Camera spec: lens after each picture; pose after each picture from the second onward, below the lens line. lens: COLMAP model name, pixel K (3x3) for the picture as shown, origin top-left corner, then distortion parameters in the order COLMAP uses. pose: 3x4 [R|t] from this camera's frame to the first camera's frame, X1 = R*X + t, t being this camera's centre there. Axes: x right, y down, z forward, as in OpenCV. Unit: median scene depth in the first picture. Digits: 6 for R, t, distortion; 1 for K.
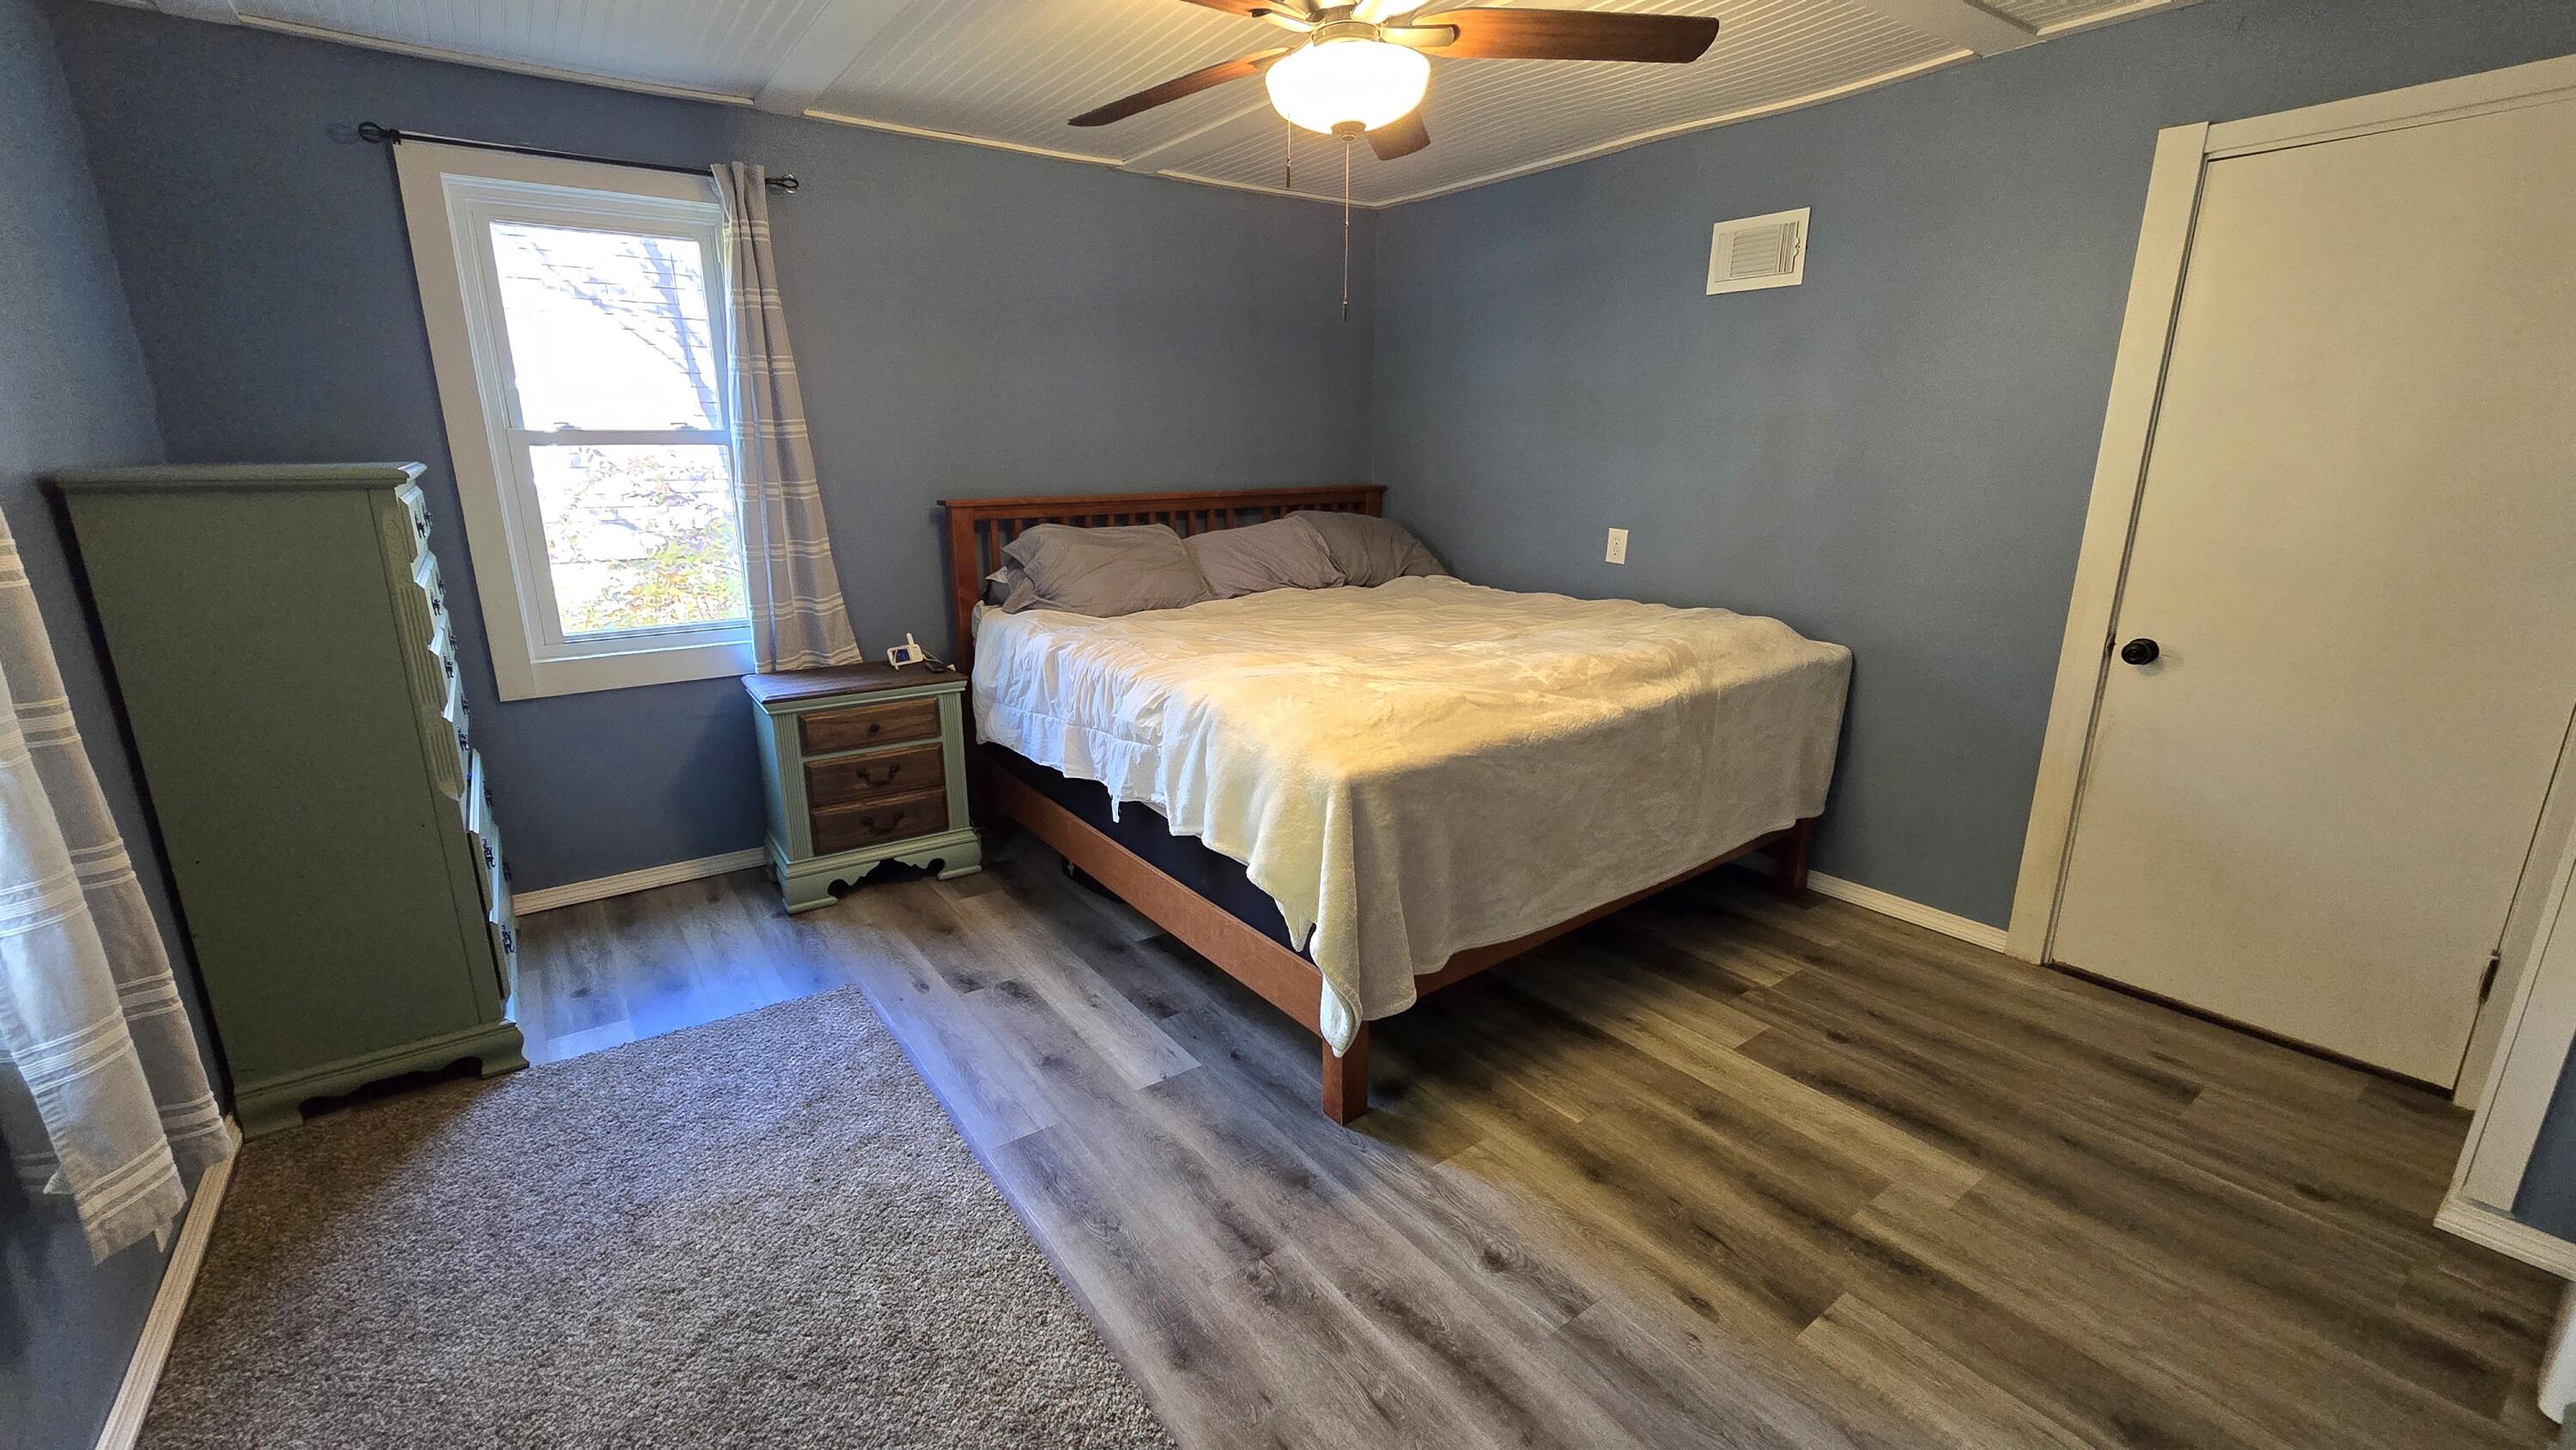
lens RADIAL K [[1043.0, 0, 1269.6], [0, 1043.0, 728.7], [0, 0, 1]] dist [-0.007621, 0.000655]
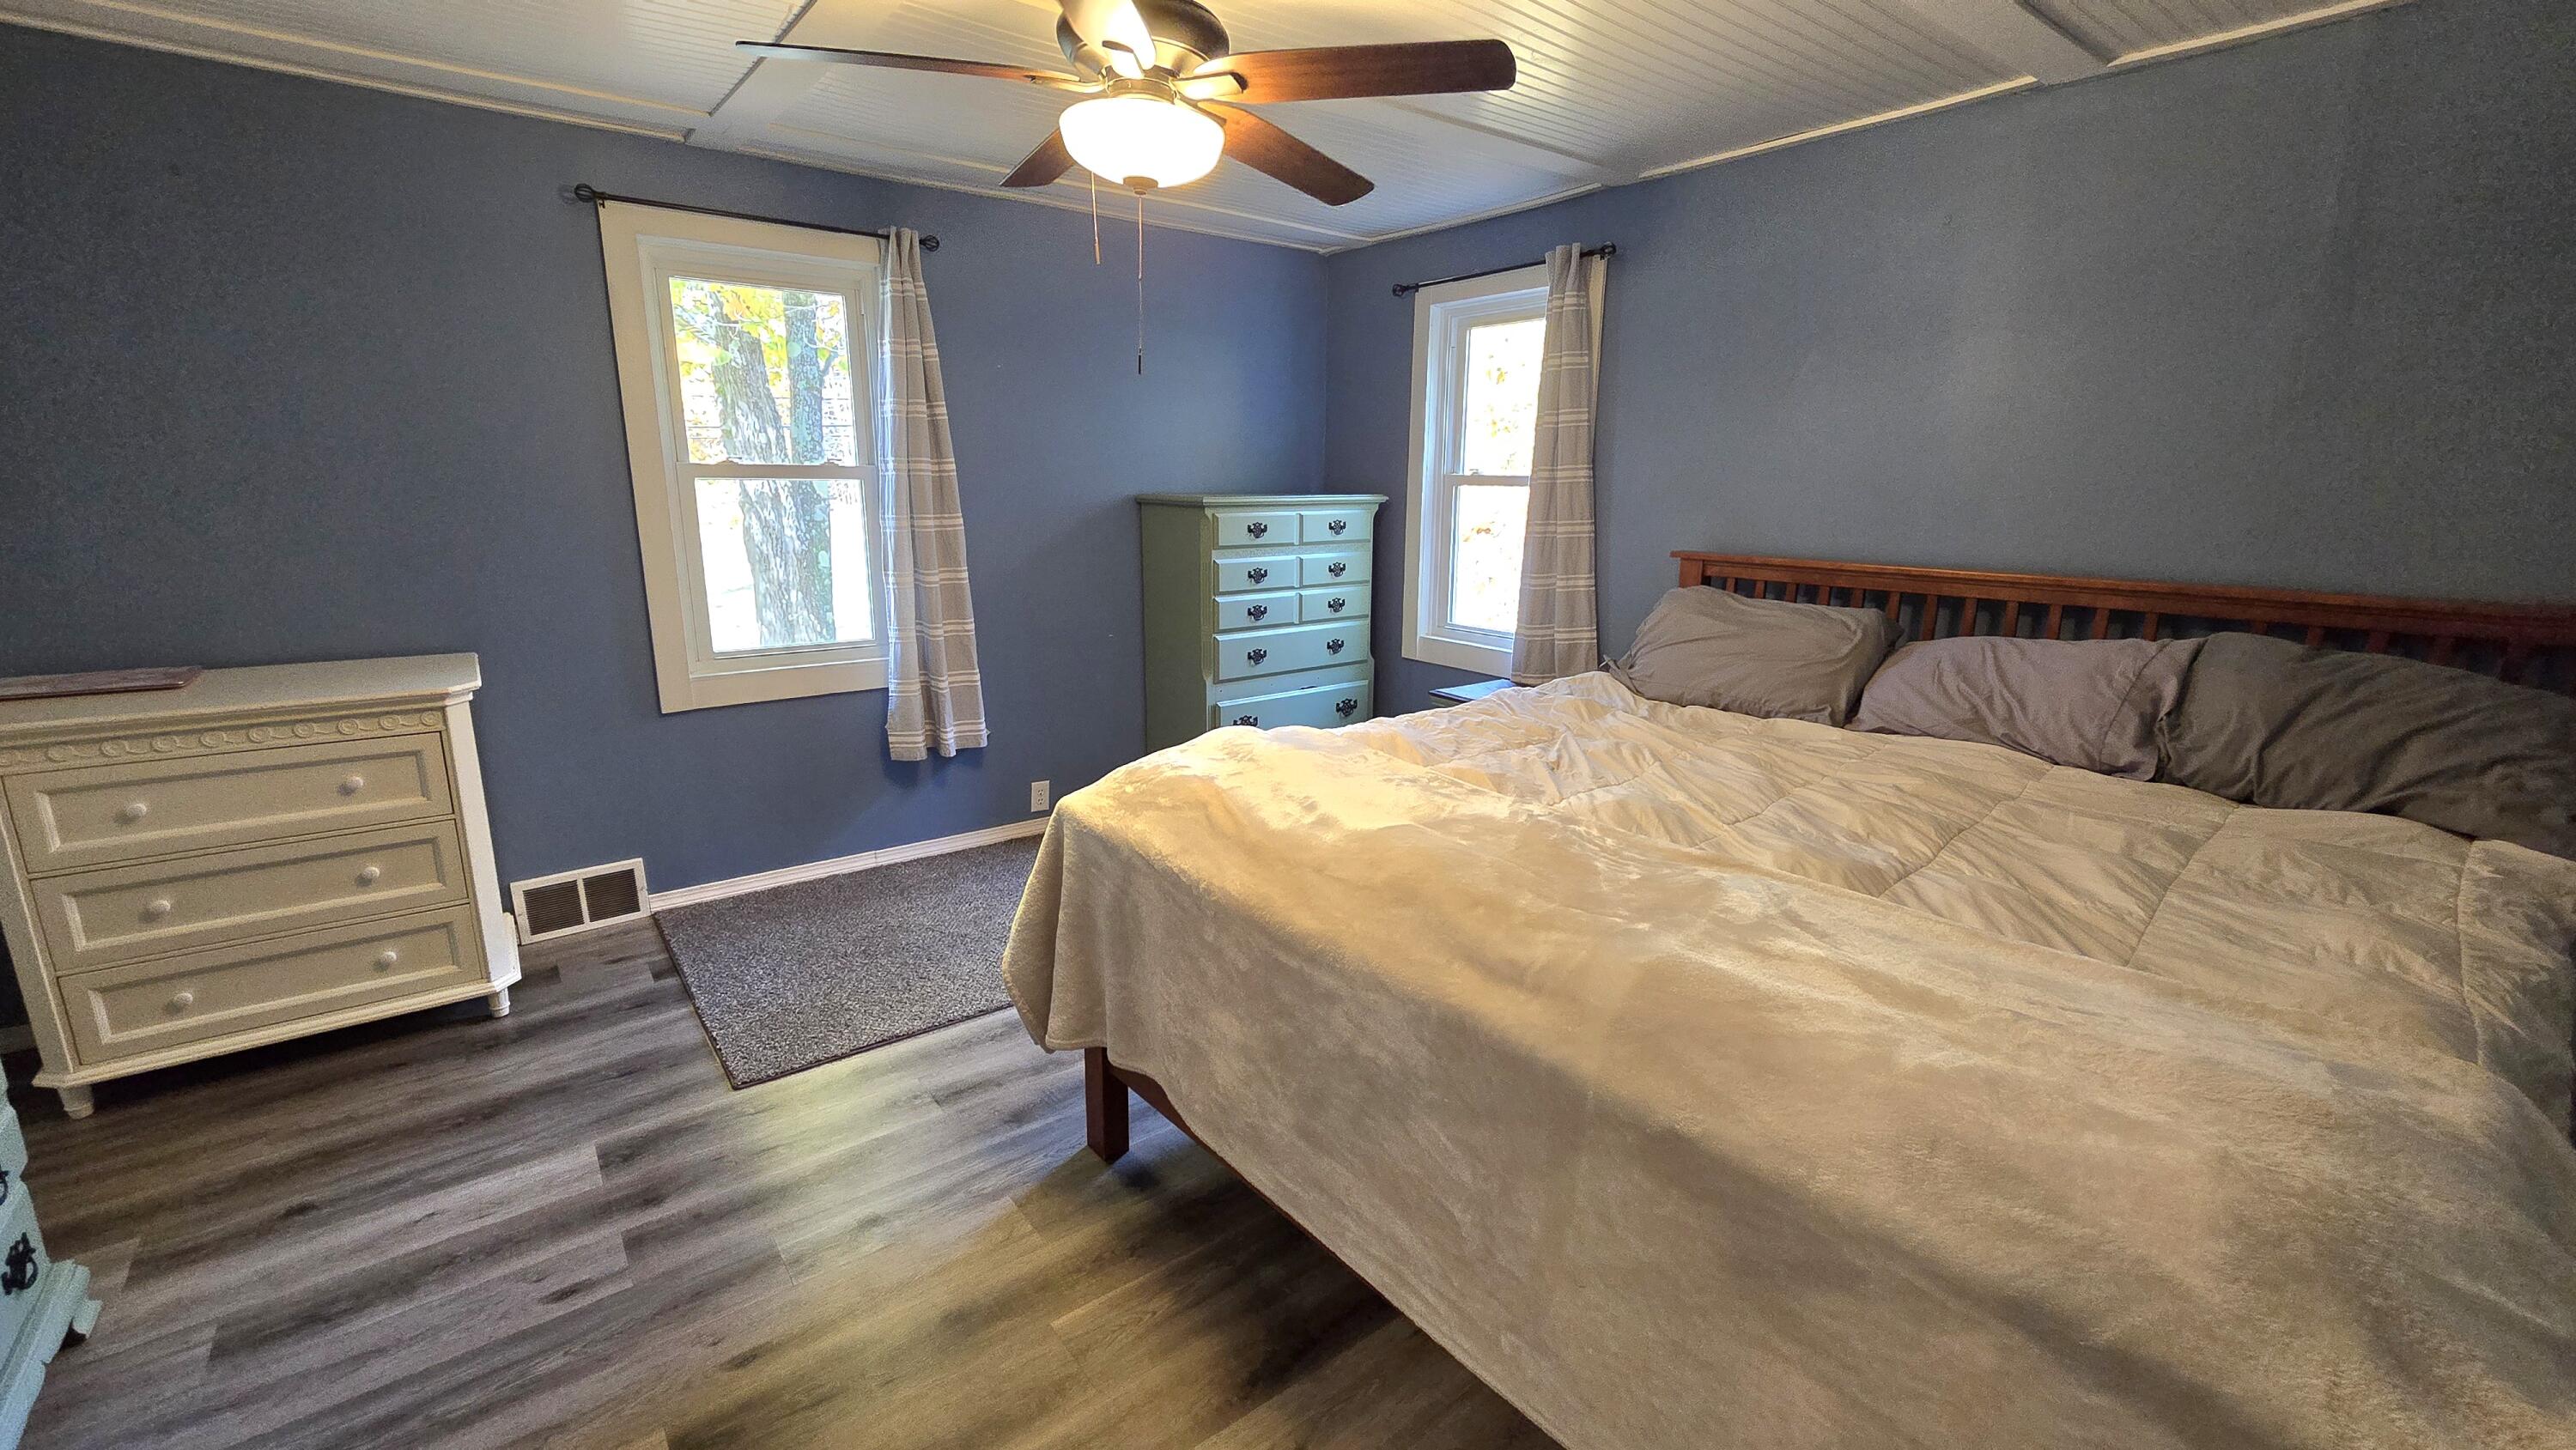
lens RADIAL K [[1043.0, 0, 1267.2], [0, 1043.0, 715.9], [0, 0, 1]] dist [-0.007621, 0.000655]
pose [[0.042060, 0.228111, -0.972726, 0.706022], [-0.273012, 0.939159, 0.208434, -0.201857], [0.961091, 0.256799, 0.101778, 0.686937]]
